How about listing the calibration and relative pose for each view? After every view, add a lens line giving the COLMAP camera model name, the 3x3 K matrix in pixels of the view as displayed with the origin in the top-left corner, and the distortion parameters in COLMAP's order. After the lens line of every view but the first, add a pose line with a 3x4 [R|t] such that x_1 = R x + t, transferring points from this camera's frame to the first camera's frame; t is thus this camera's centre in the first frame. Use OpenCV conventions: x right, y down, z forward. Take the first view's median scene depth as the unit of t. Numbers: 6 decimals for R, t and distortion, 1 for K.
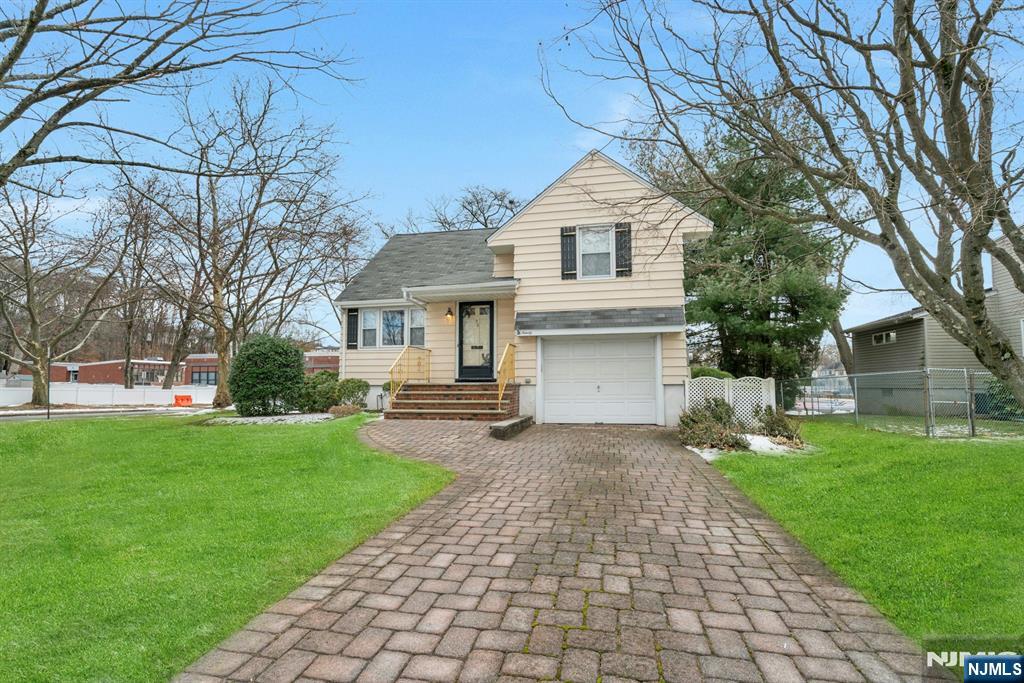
lens RADIAL K [[525.7, 0, 512.2], [0, 525.7, 342.8], [0, 0, 1]] dist [0.001373, -0.000157]
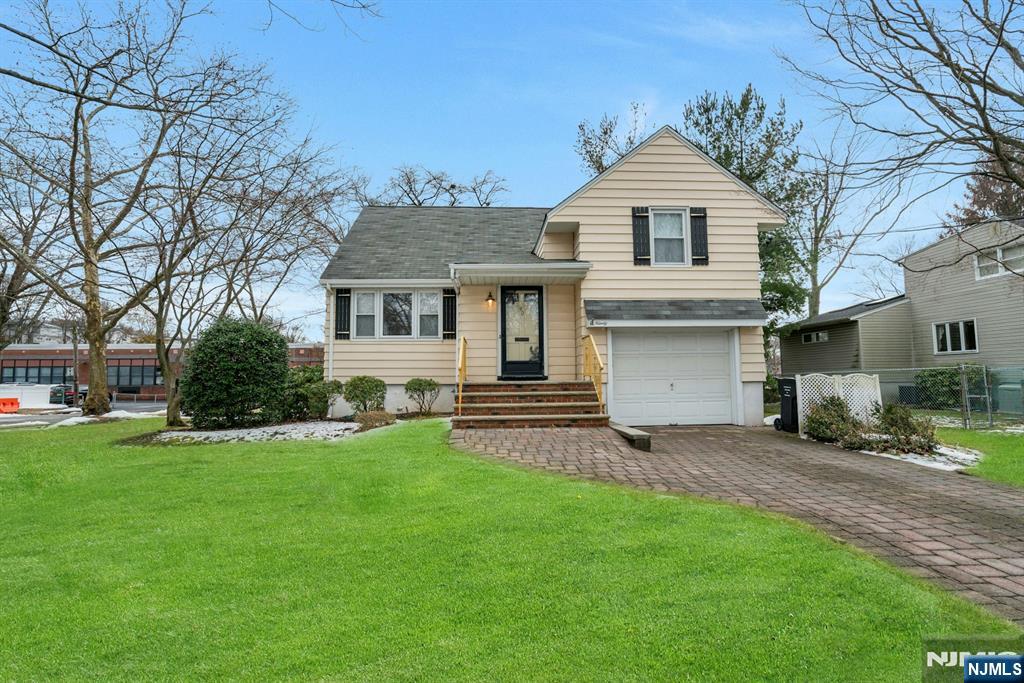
lens RADIAL K [[507.8, 0, 510.9], [0, 507.8, 330.8], [0, 0, 1]] dist [0.001044, 0.000535]
pose [[0.958226, 0.020660, 0.285265, -0.349520], [-0.016370, 0.999714, -0.017413, 0.010366], [-0.285543, 0.012016, 0.958291, 0.231738]]
